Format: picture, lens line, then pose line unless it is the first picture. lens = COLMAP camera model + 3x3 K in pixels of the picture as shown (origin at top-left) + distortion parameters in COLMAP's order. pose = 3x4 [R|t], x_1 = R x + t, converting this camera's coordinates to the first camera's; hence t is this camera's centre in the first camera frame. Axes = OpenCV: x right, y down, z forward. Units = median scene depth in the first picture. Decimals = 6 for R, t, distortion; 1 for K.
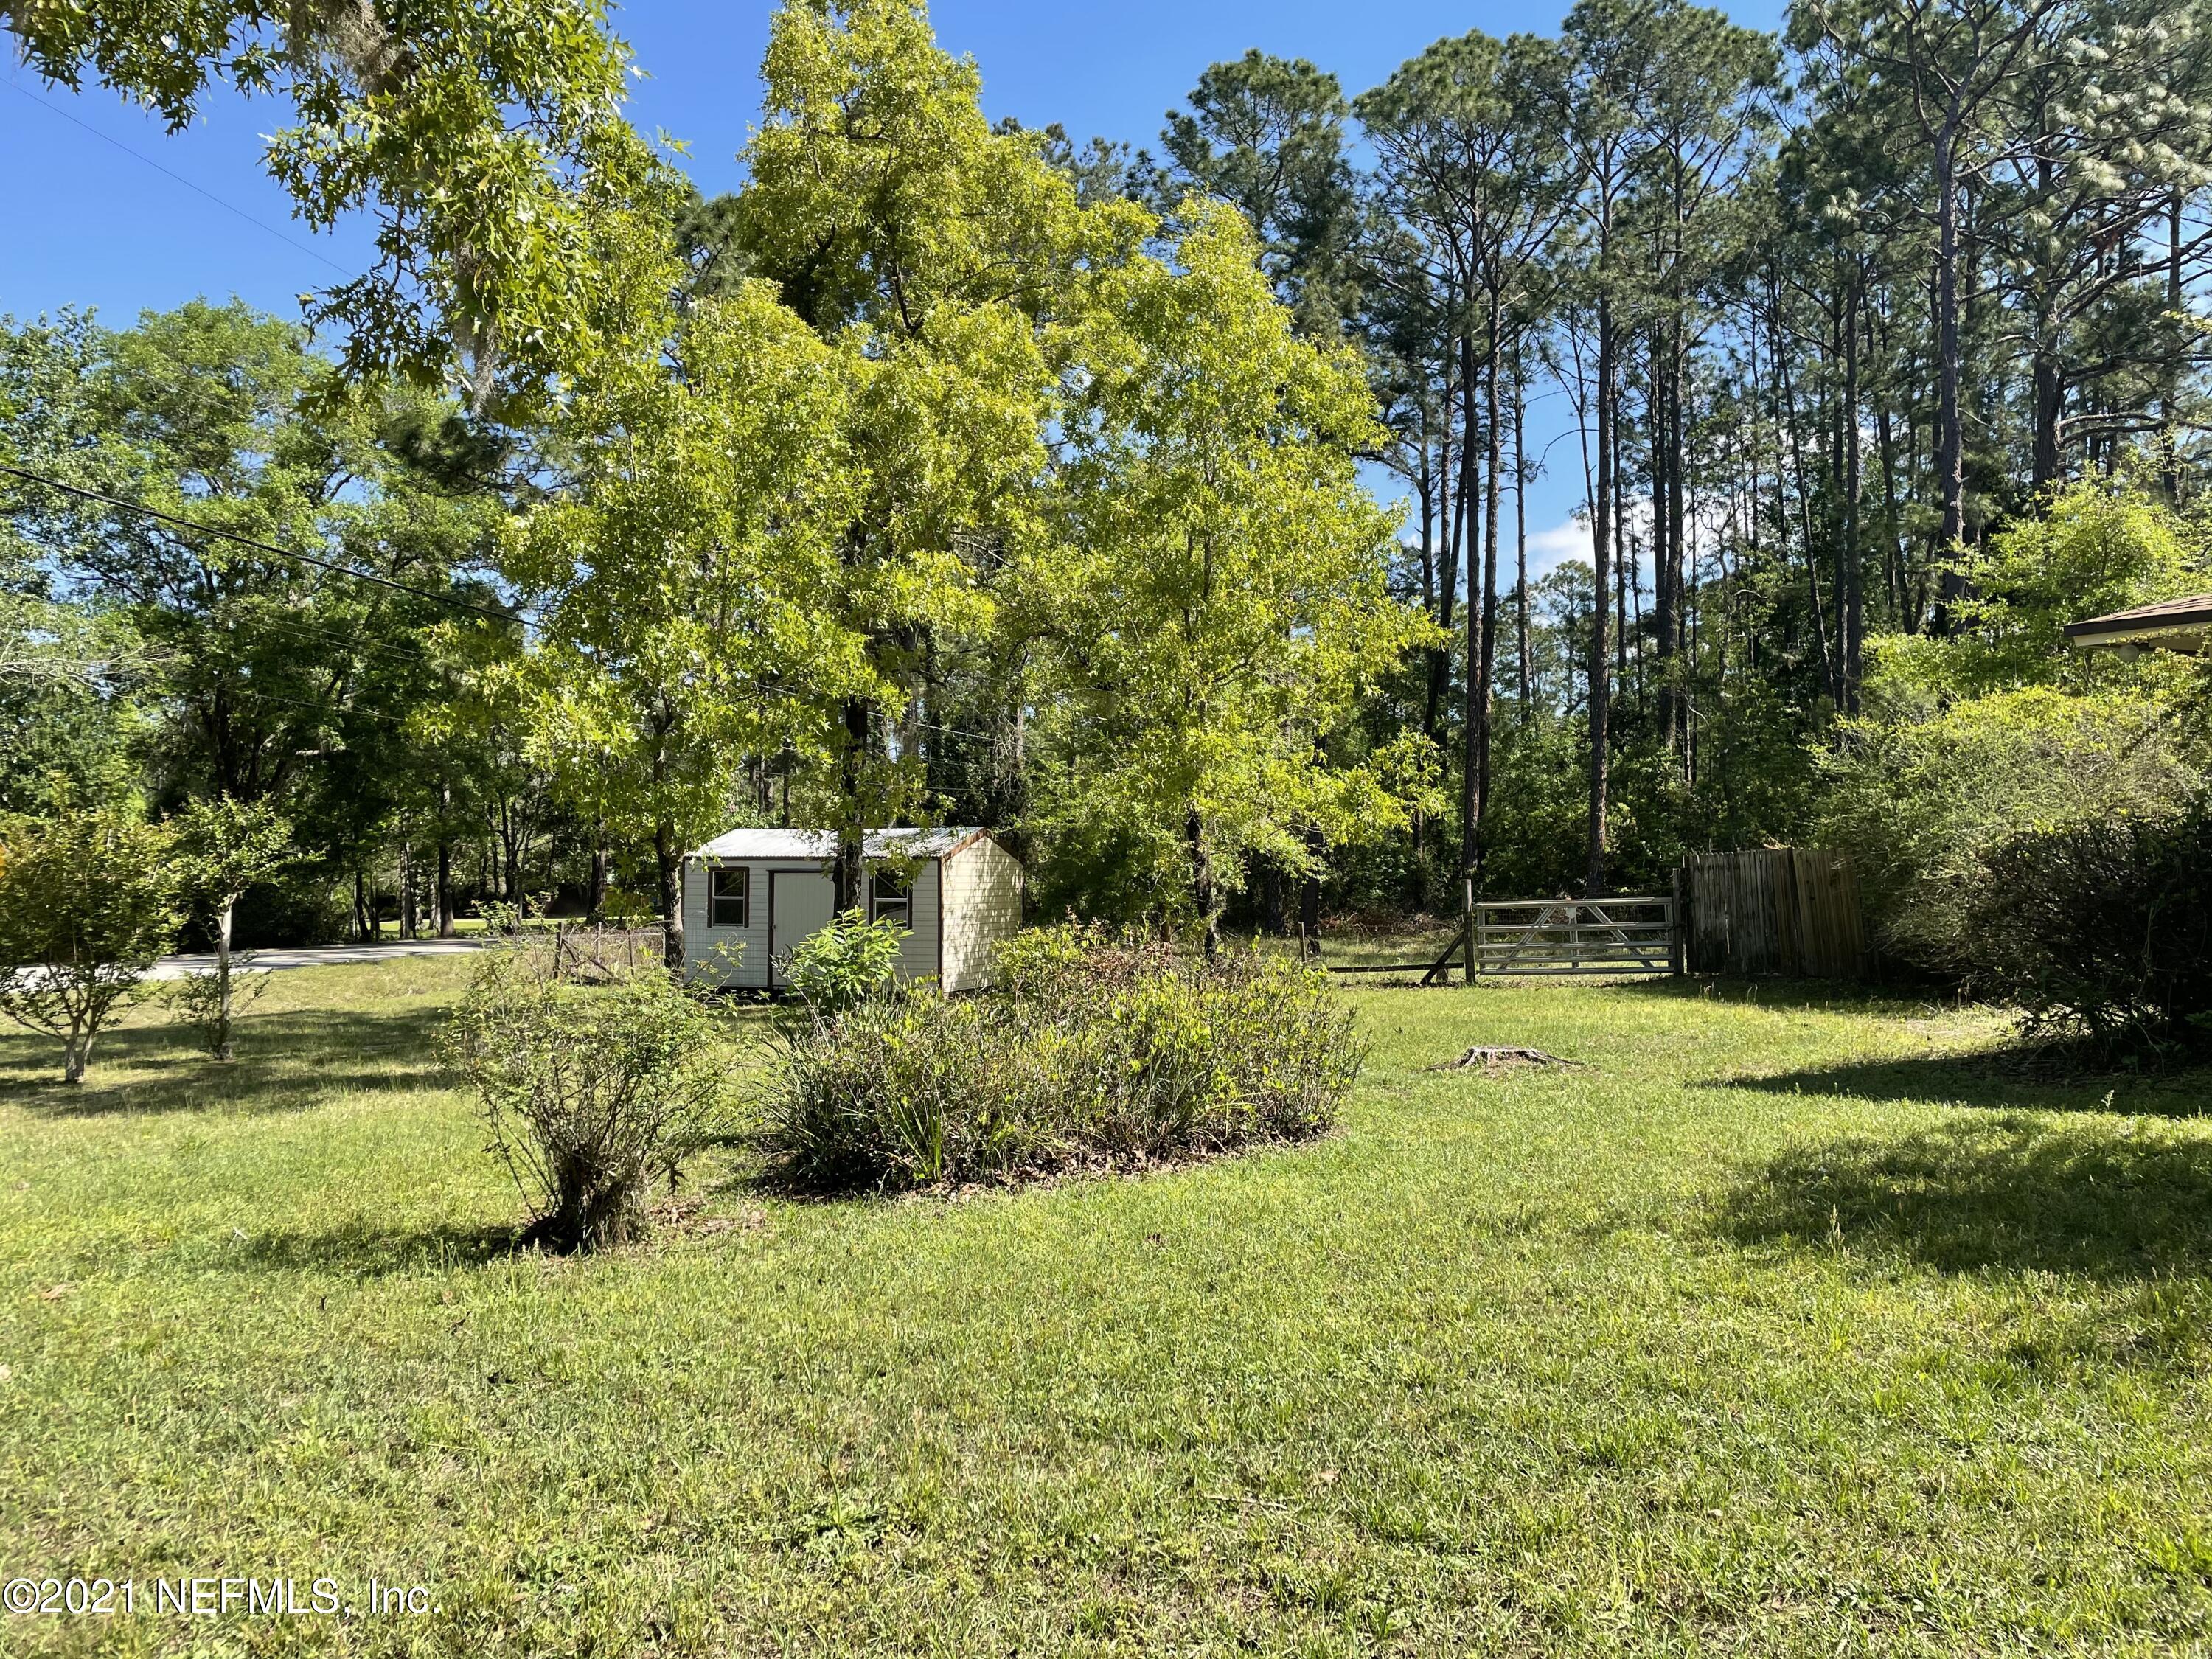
lens RADIAL K [[1616.0, 0, 1113.3], [0, 1616.0, 835.5], [0, 0, 1]] dist [0.012899, -0.002645]
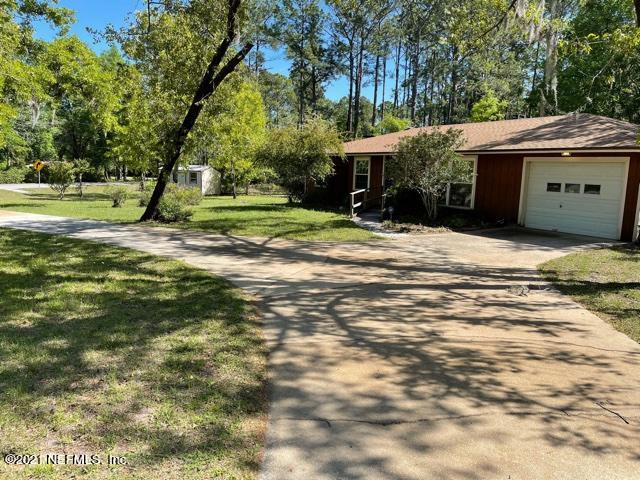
lens RADIAL K [[475.7, 0, 316.7], [0, 475.7, 240.2], [0, 0, 1]] dist [0.031813, -0.046260]
pose [[0.999339, 0.026500, -0.024889, 0.492771], [-0.021724, 0.984214, 0.175643, -0.061855], [0.029151, -0.174986, 0.984139, -0.981176]]
